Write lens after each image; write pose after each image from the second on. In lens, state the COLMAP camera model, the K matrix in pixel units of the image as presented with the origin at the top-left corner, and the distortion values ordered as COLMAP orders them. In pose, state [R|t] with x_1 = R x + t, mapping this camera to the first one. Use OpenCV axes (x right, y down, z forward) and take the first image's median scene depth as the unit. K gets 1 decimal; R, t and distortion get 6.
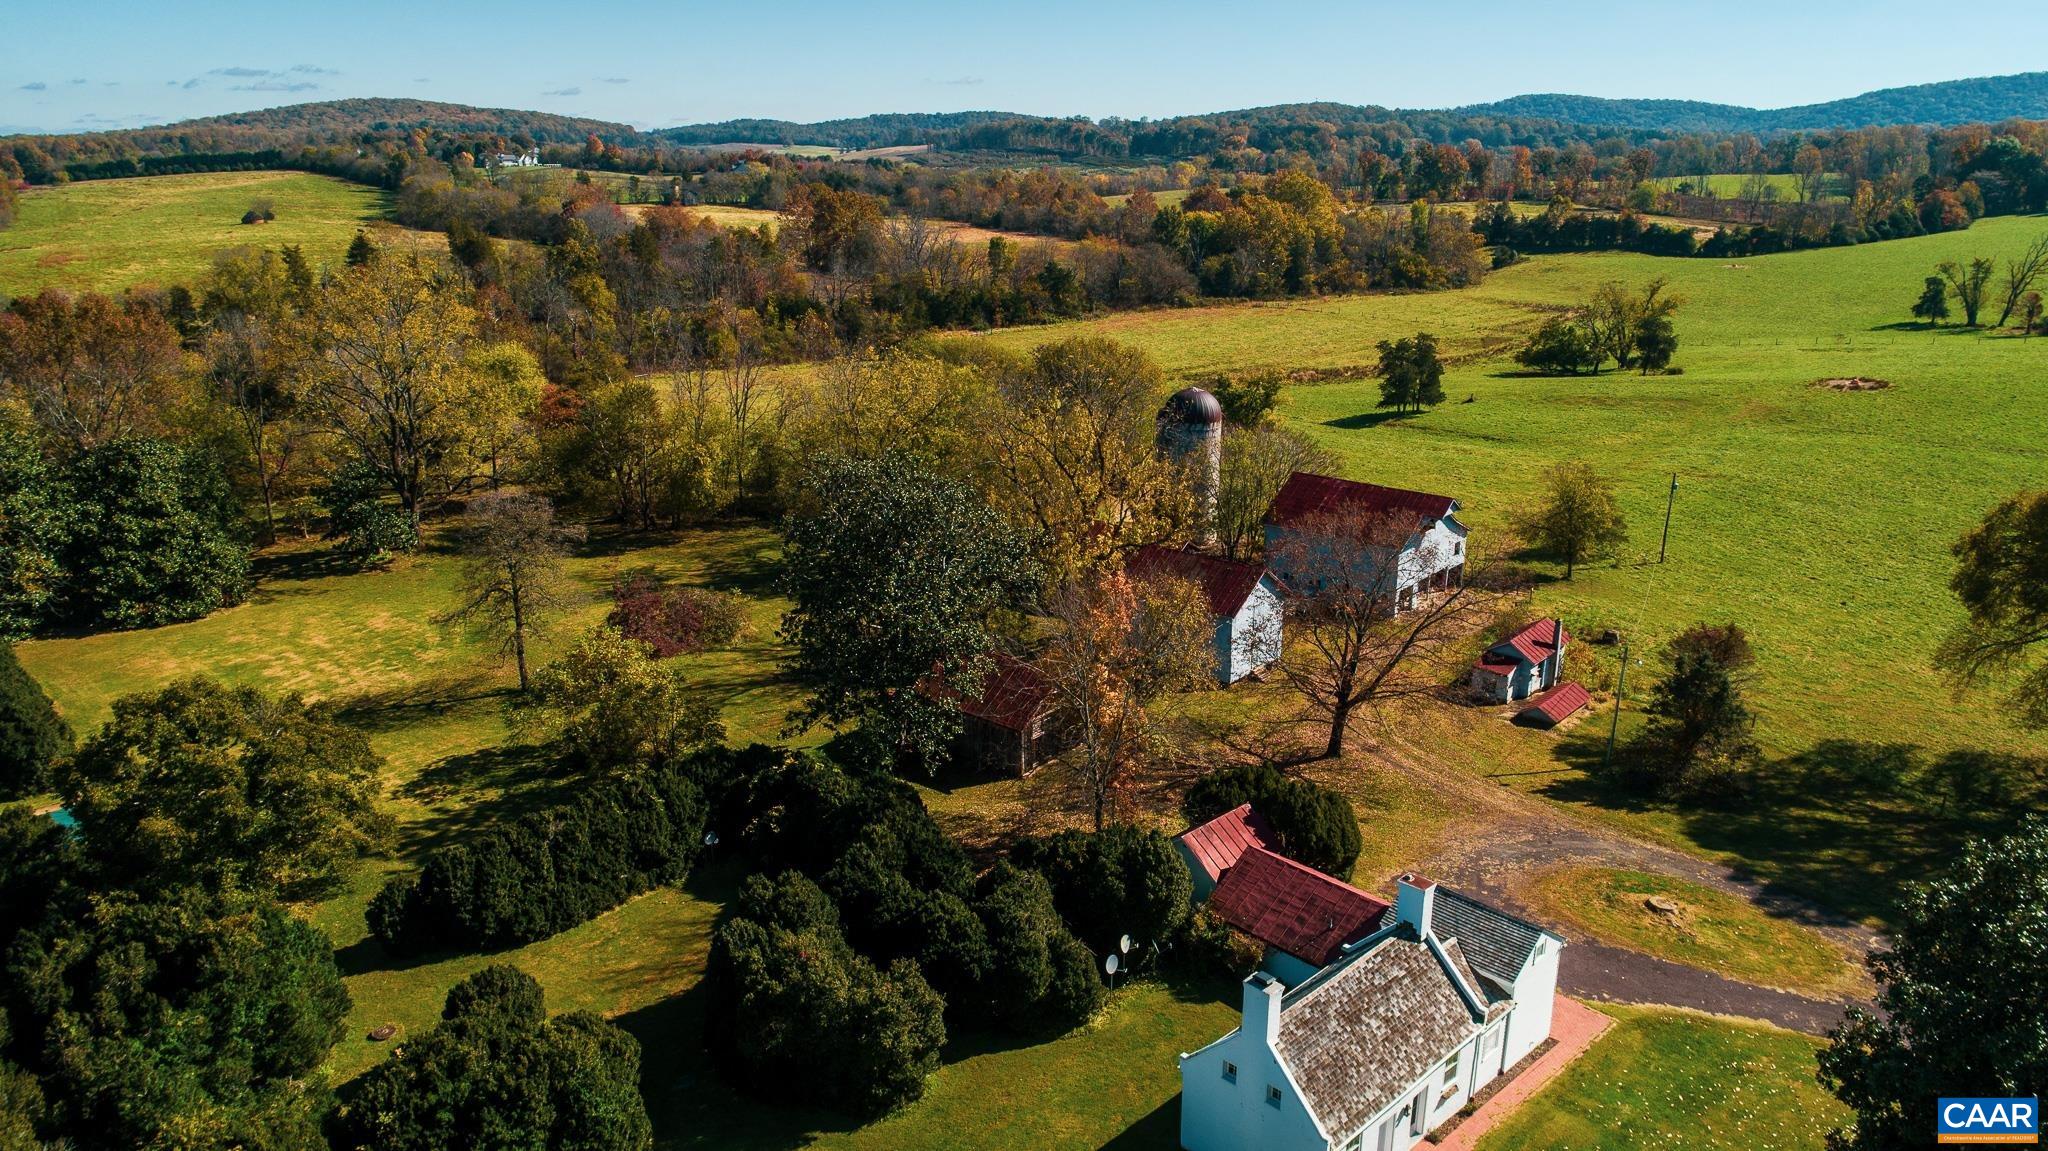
lens RADIAL K [[1394.6, 0, 1024.0], [0, 1394.6, 575.5], [0, 0, 1]] dist [-0.012789, -0.000133]
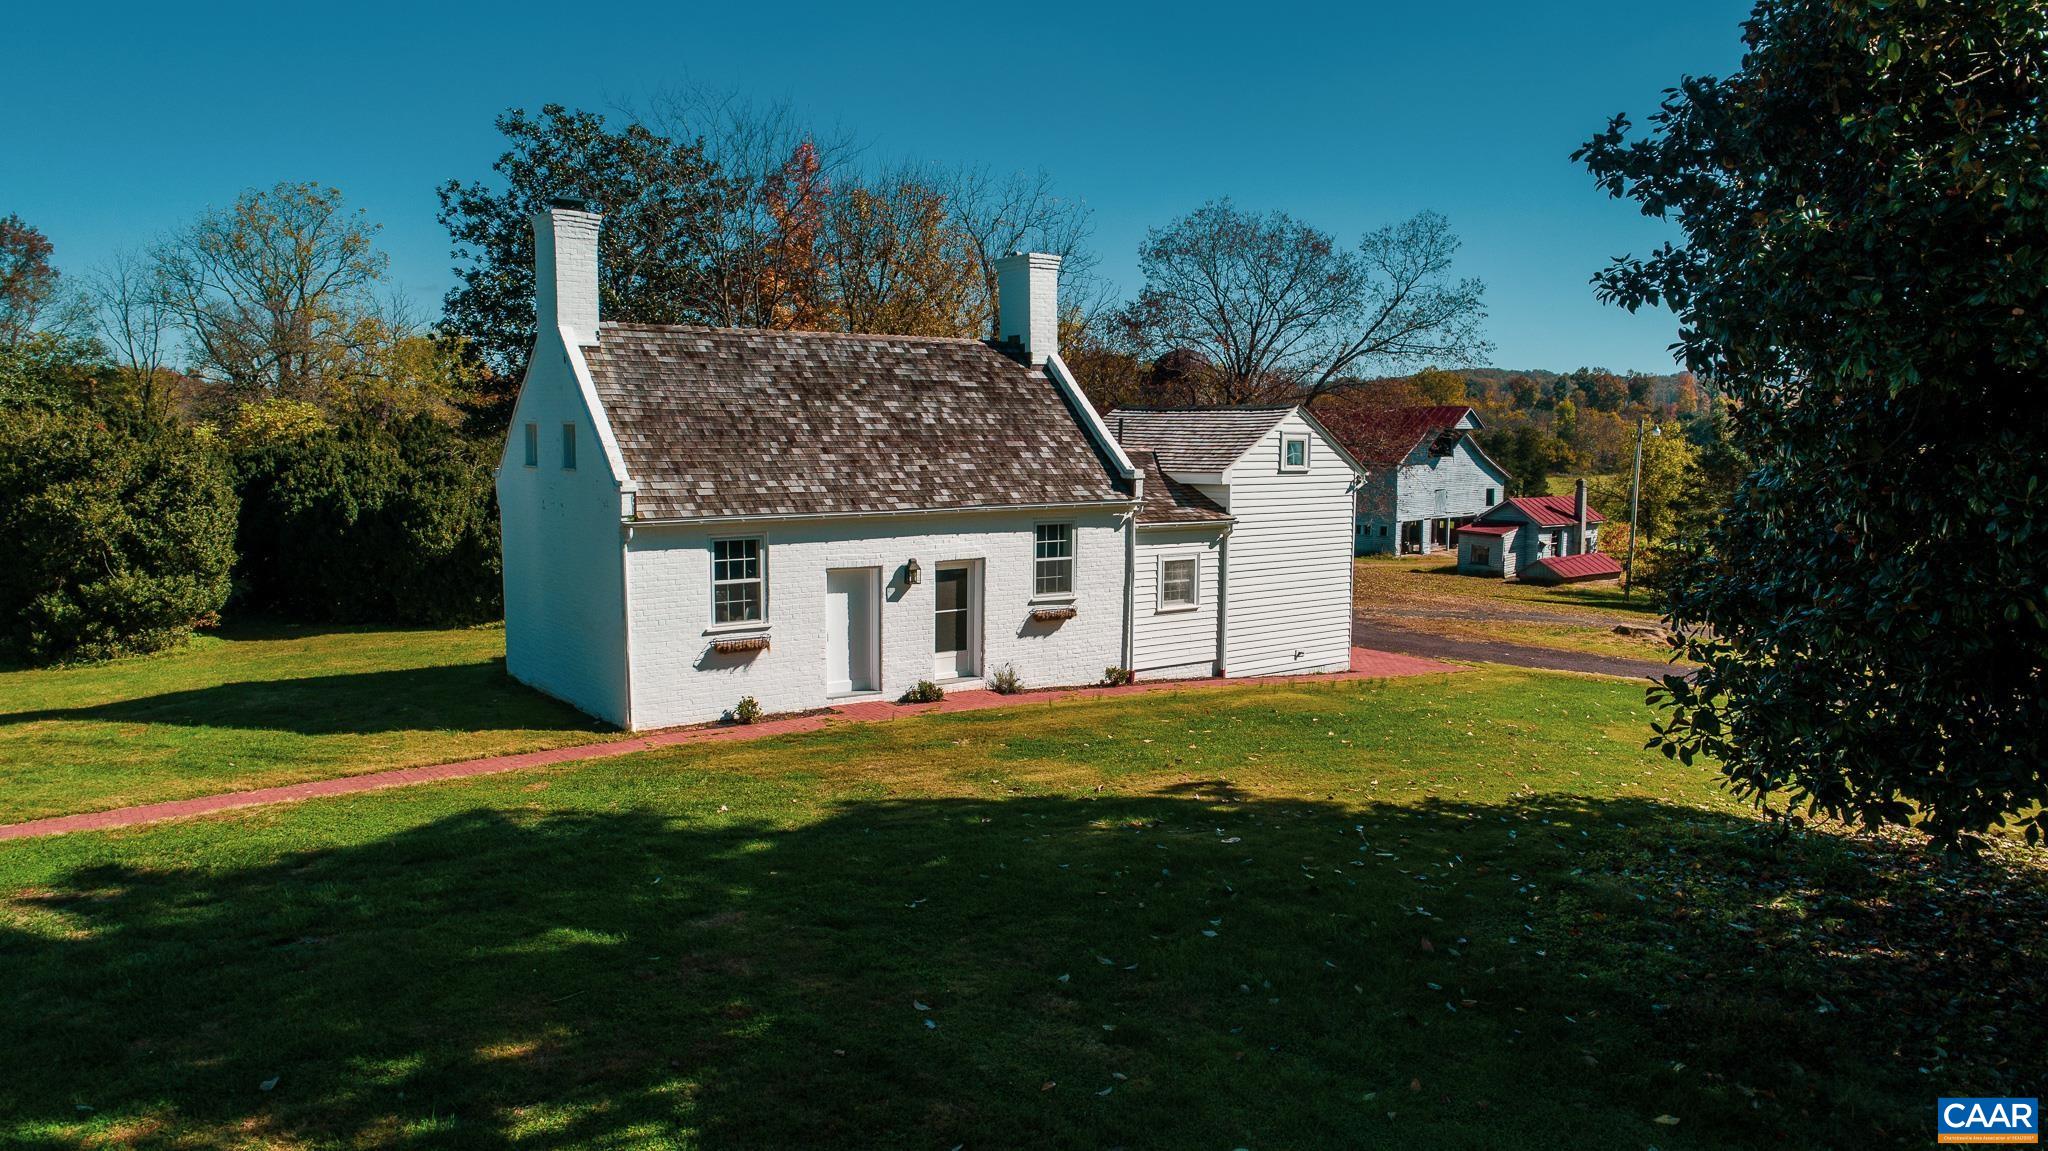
lens RADIAL K [[1394.6, 0, 1024.0], [0, 1394.6, 575.5], [0, 0, 1]] dist [-0.012789, -0.000133]
pose [[0.990873, 0.021440, -0.133080, 0.352962], [-0.049690, 0.975841, -0.212757, 0.452830], [0.125304, 0.217428, 0.968000, 0.497623]]
